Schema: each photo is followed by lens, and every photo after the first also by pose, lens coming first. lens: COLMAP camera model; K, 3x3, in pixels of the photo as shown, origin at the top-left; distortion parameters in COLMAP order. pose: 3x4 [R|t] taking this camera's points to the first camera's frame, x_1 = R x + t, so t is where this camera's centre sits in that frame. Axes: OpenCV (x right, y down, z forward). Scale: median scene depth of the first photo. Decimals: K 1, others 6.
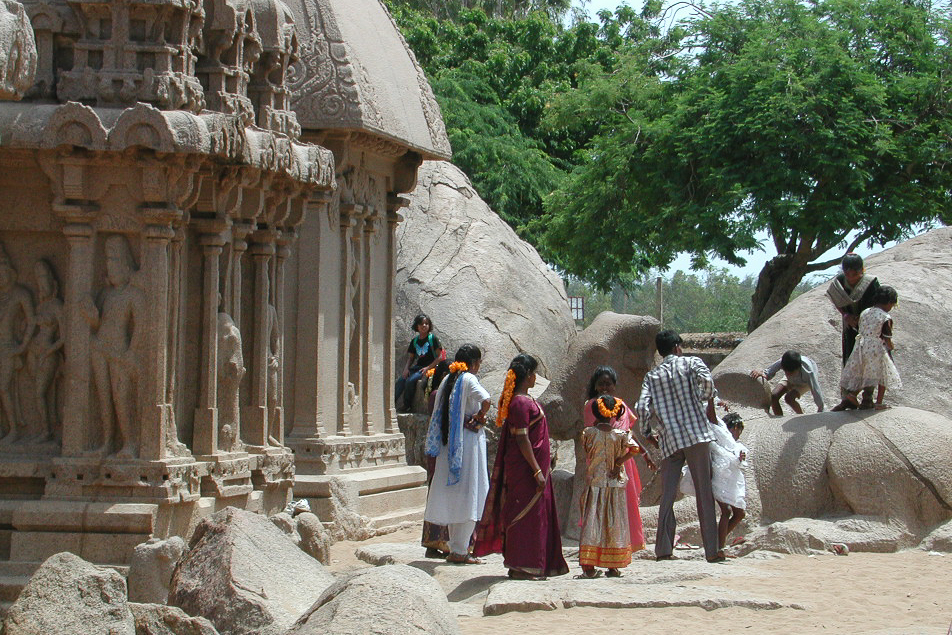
lens RADIAL K [[3243.4, 0, 475.9], [0, 3243.4, 318.3], [0, 0, 1]] dist [0.983372, 0.000000]
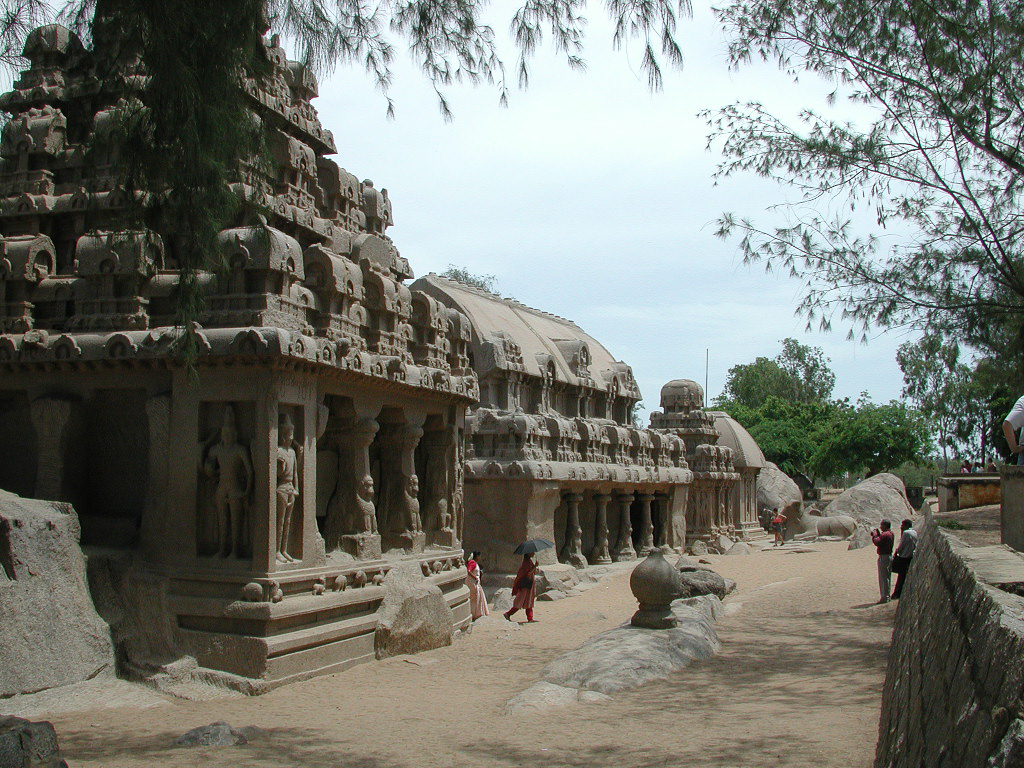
lens RADIAL K [[1192.0, 0, 512.4], [0, 1192.0, 384.6], [0, 0, 1]] dist [-0.154725, 0.000000]
pose [[0.963717, -0.037439, -0.264287, 0.124288], [0.018430, 0.997085, -0.074042, -0.058720], [0.266288, 0.066485, 0.961598, -1.104894]]
